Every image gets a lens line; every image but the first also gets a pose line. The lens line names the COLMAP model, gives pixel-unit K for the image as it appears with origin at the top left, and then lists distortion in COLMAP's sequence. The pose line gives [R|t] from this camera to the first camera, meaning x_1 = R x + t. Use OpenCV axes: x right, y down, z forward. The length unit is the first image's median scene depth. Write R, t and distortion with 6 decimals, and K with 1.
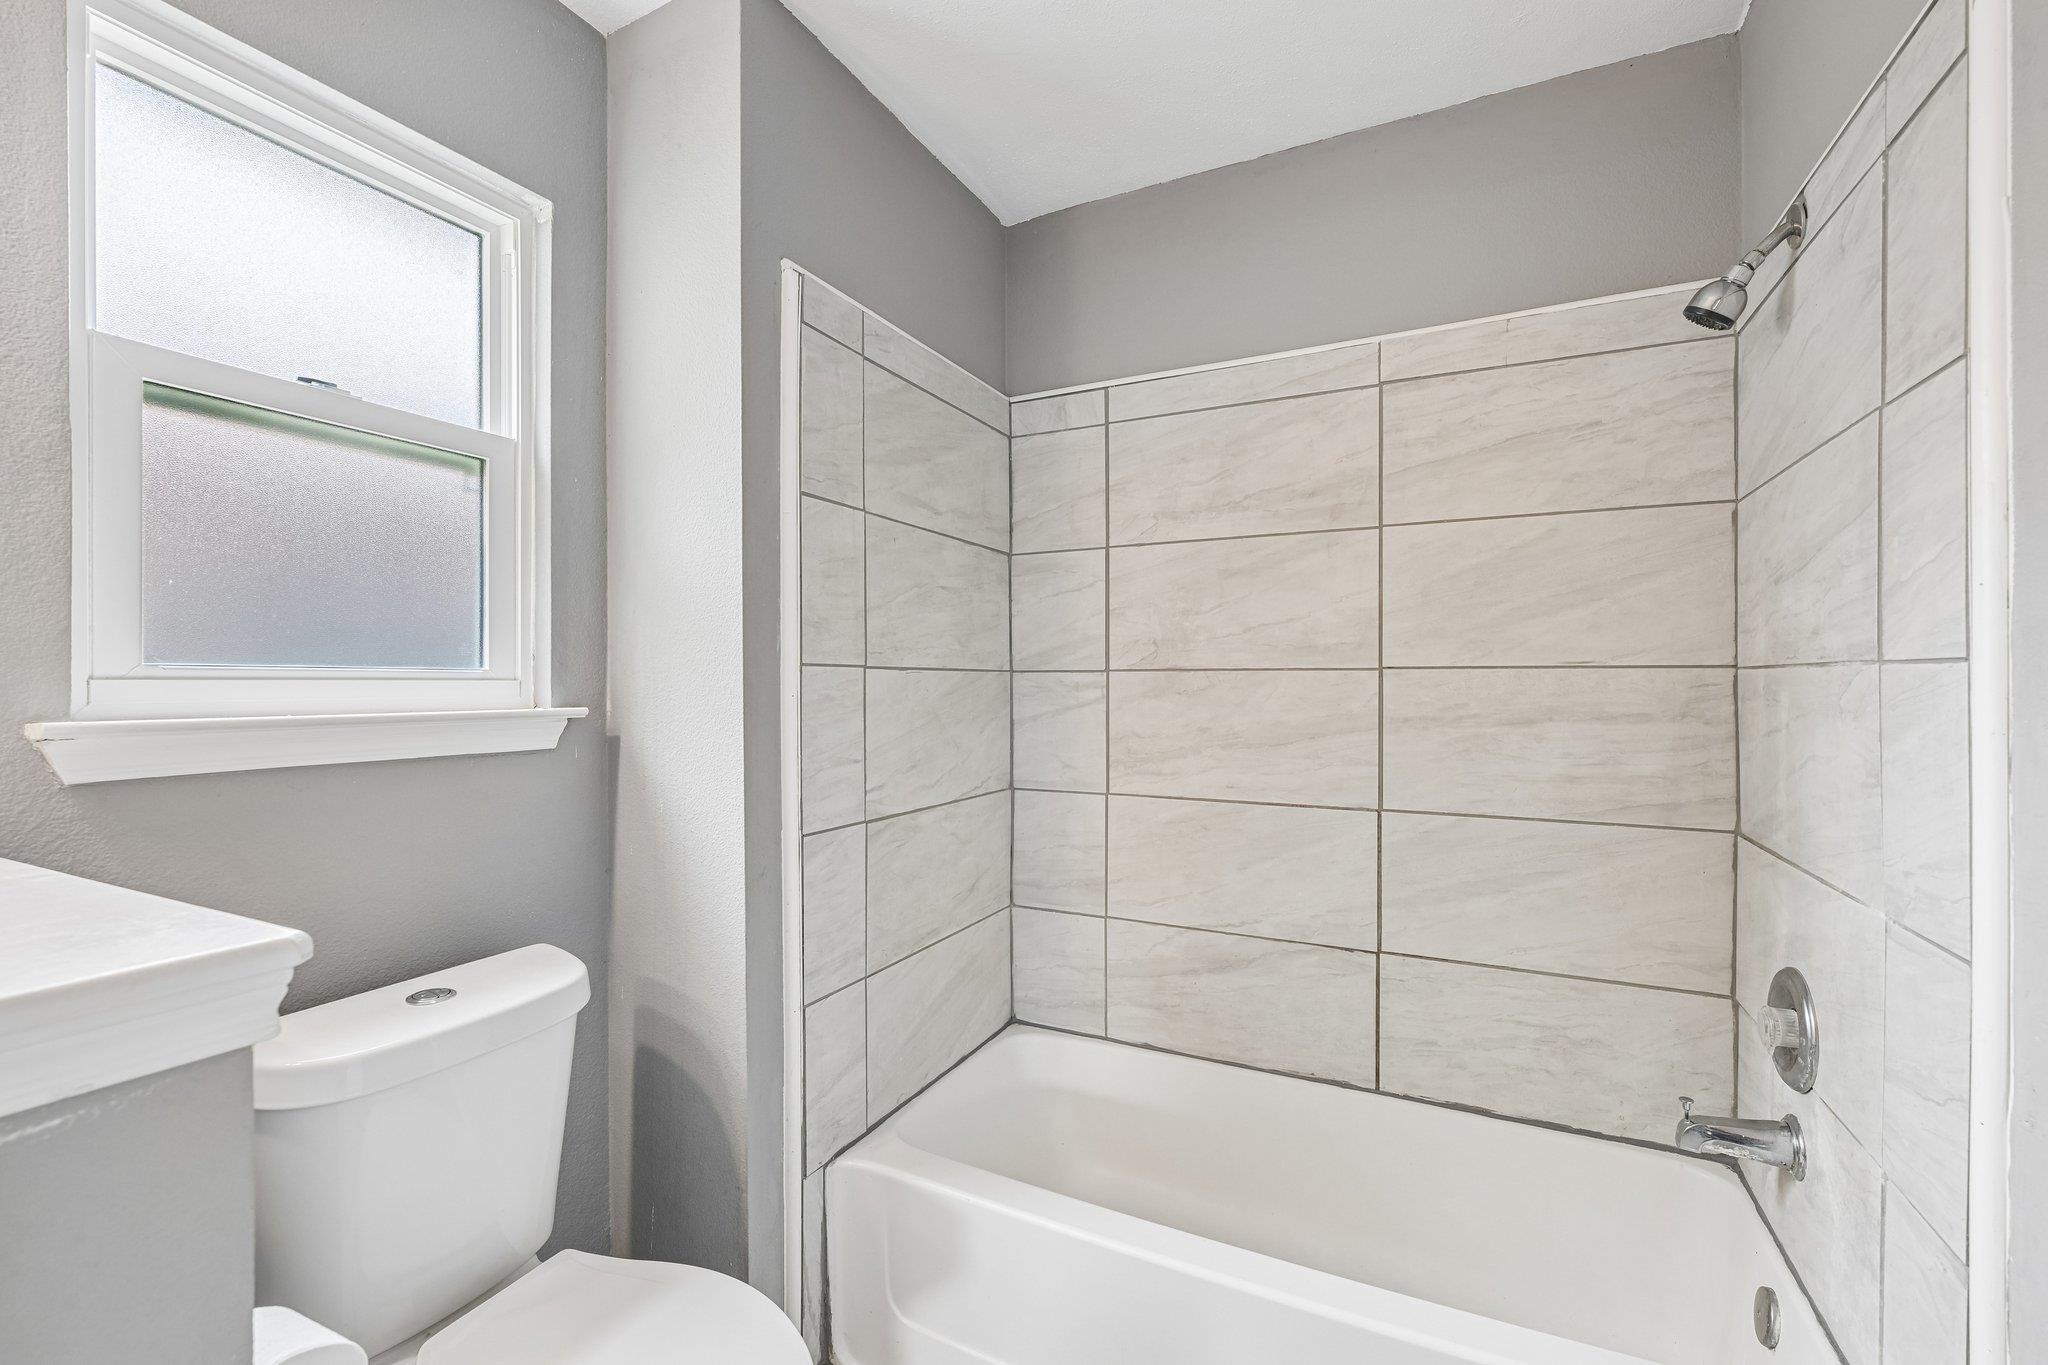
lens RADIAL K [[852.9, 0, 1024.0], [0, 852.9, 682.5], [0, 0, 1]] dist [0.000760, 0.000194]
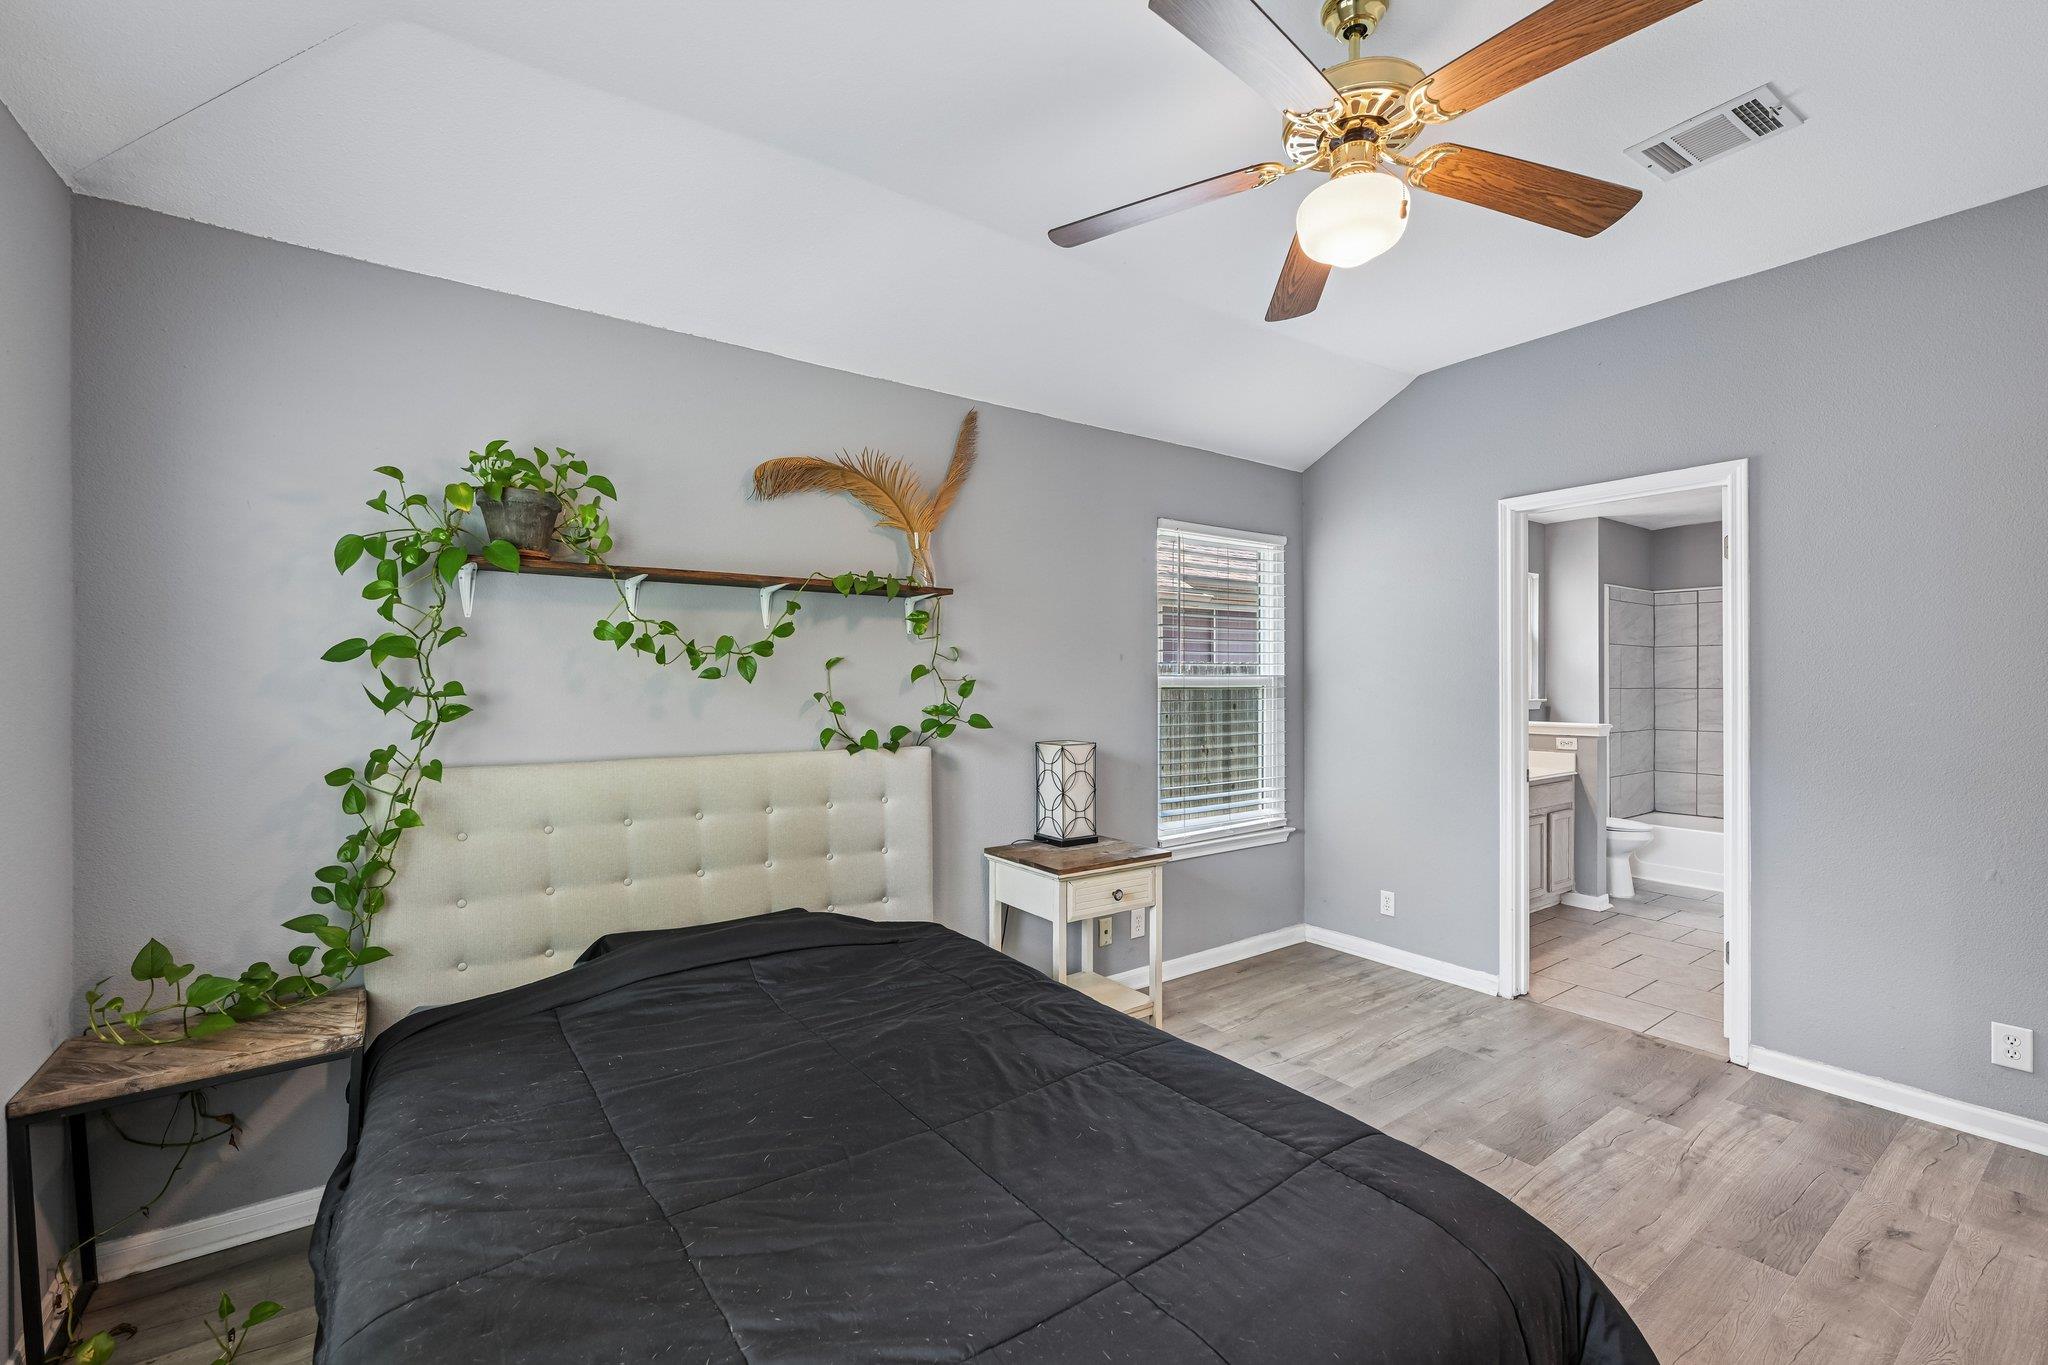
lens RADIAL K [[852.9, 0, 1024.0], [0, 852.9, 682.5], [0, 0, 1]] dist [0.000760, 0.000194]
pose [[0.890539, 0.003257, -0.454896, -0.712878], [-0.000812, 0.999984, 0.005569, -0.055470], [0.454907, -0.004590, 0.890527, -2.995961]]
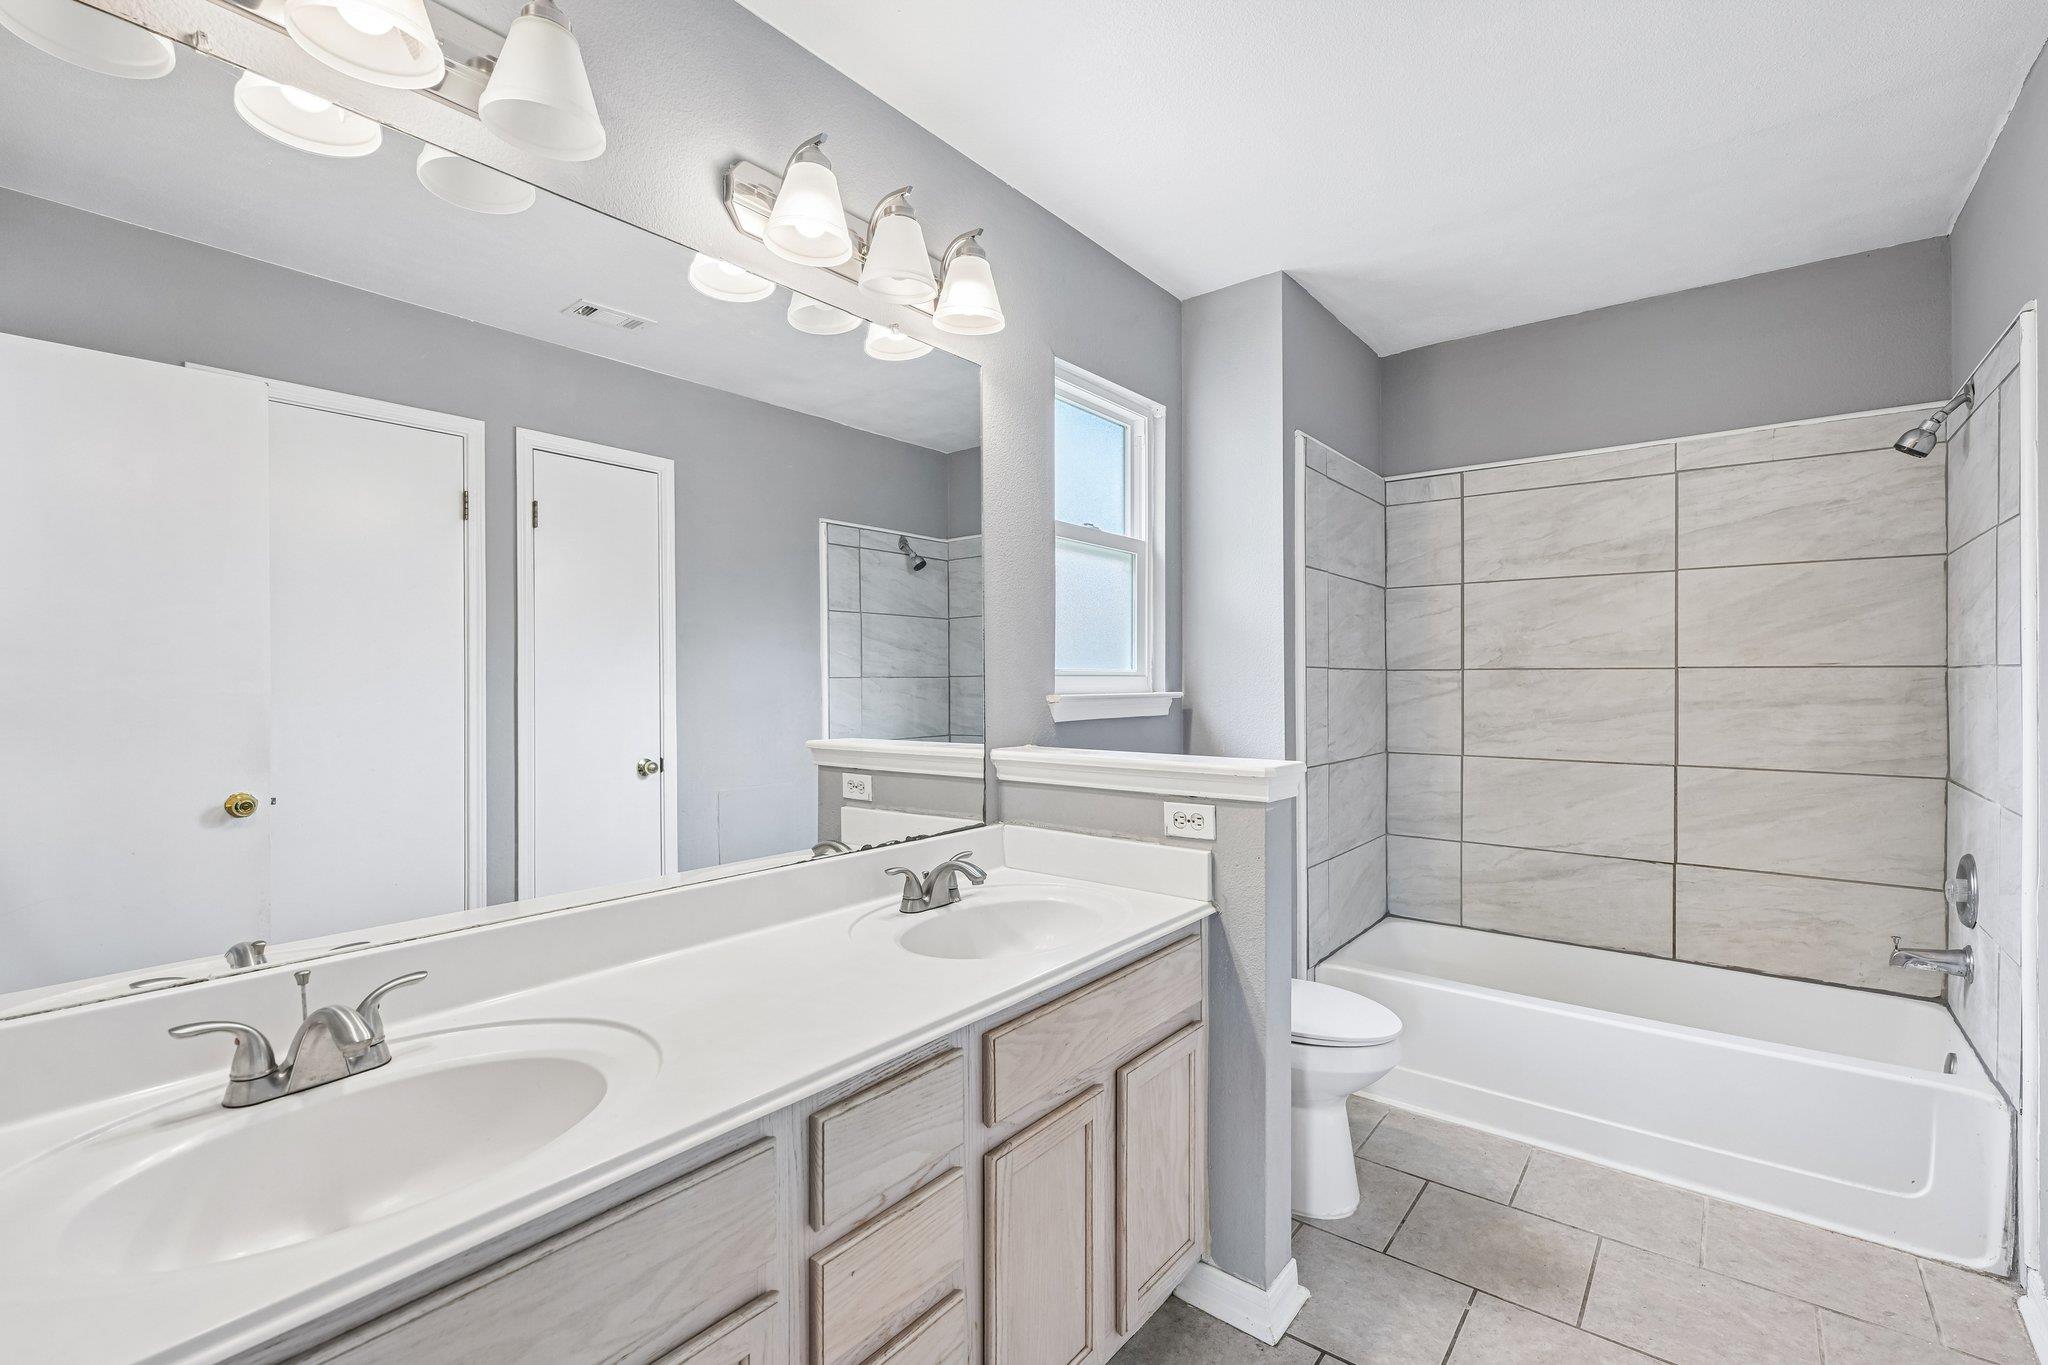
lens RADIAL K [[936.0, 0, 1029.6], [0, 936.0, 679.5], [0, 0, 1]] dist [0.001911, 0.000596]
pose [[0.985115, -0.000295, -0.171896, -0.401082], [0.000318, 1.000000, 0.000104, 0.002836], [0.171896, -0.000157, 0.985115, -0.777126]]
